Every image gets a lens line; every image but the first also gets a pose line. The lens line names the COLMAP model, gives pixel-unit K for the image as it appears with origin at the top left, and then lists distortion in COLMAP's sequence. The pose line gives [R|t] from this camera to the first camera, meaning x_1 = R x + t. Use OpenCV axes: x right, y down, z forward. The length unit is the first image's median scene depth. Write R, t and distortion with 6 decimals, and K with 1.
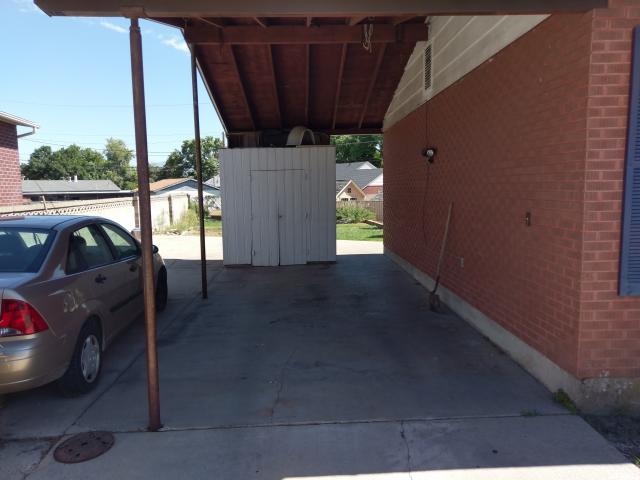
lens RADIAL K [[461.7, 0, 311.9], [0, 461.7, 239.3], [0, 0, 1]] dist [0.076479, -0.075765]
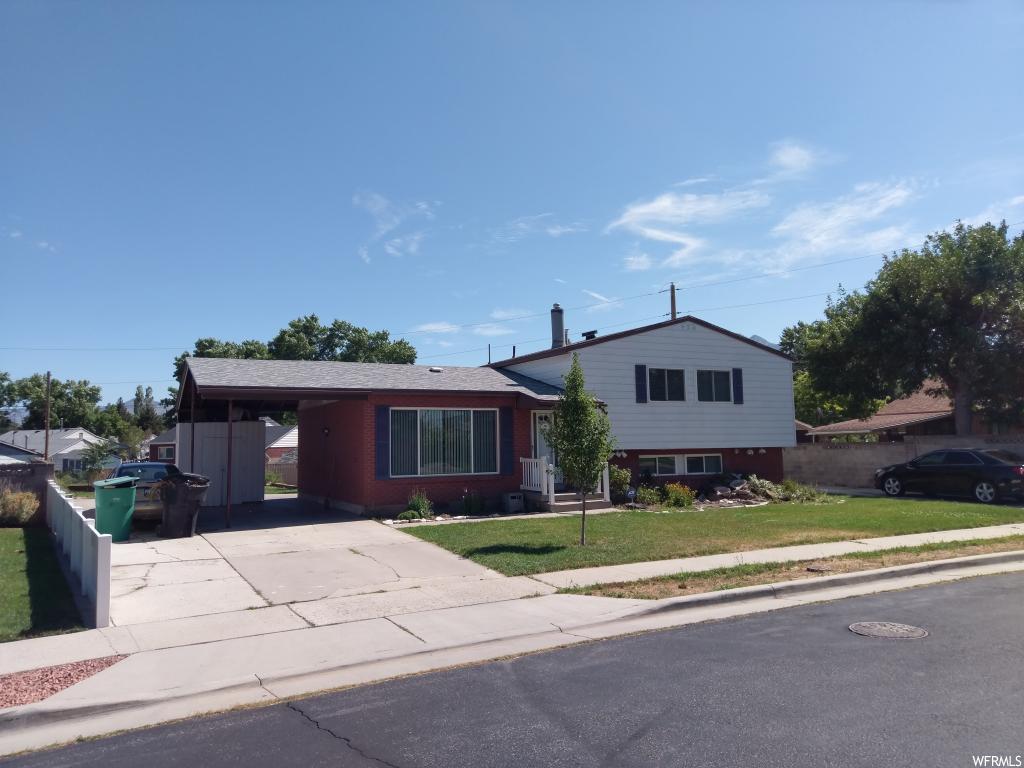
lens RADIAL K [[738.8, 0, 499.0], [0, 738.8, 382.9], [0, 0, 1]] dist [0.076479, -0.075765]
pose [[0.909540, 0.041269, 0.413562, -0.254880], [0.042004, 0.980836, -0.190255, 0.157650], [-0.413488, 0.190416, 0.890376, -1.422196]]
